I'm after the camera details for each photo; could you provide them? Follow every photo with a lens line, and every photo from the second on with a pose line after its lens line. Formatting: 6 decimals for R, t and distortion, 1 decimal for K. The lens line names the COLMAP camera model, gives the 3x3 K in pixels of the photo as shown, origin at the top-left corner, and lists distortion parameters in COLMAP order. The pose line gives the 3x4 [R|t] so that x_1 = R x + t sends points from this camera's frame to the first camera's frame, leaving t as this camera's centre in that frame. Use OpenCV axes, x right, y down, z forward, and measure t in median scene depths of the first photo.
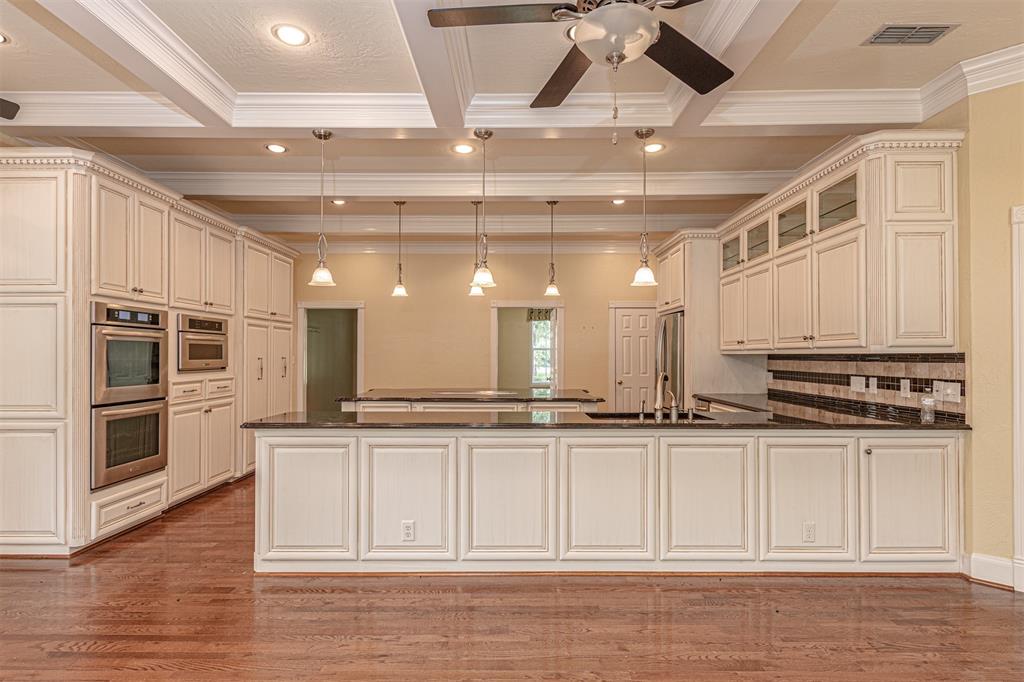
lens RADIAL K [[534.3, 0, 514.7], [0, 534.3, 346.9], [0, 0, 1]] dist [0.011776, 0.001943]
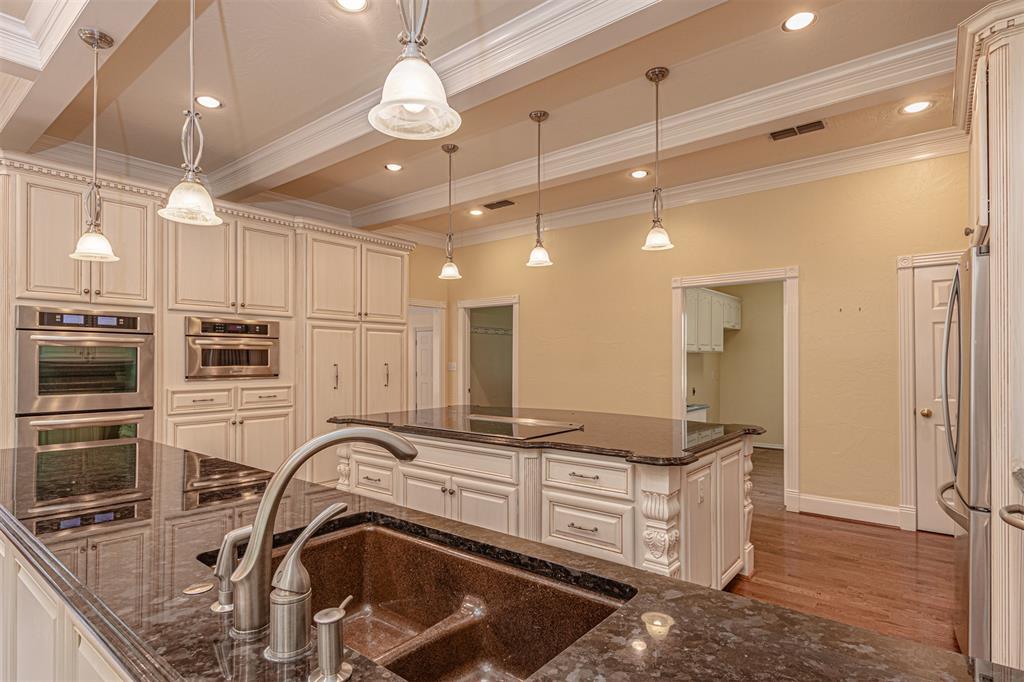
lens RADIAL K [[534.3, 0, 506.9], [0, 534.3, 352.1], [0, 0, 1]] dist [0.011776, 0.001943]
pose [[0.769724, -0.014690, -0.638208, 0.373699], [0.013948, 0.999884, -0.006192, 0.012344], [0.638225, -0.004136, 0.769839, 0.612734]]
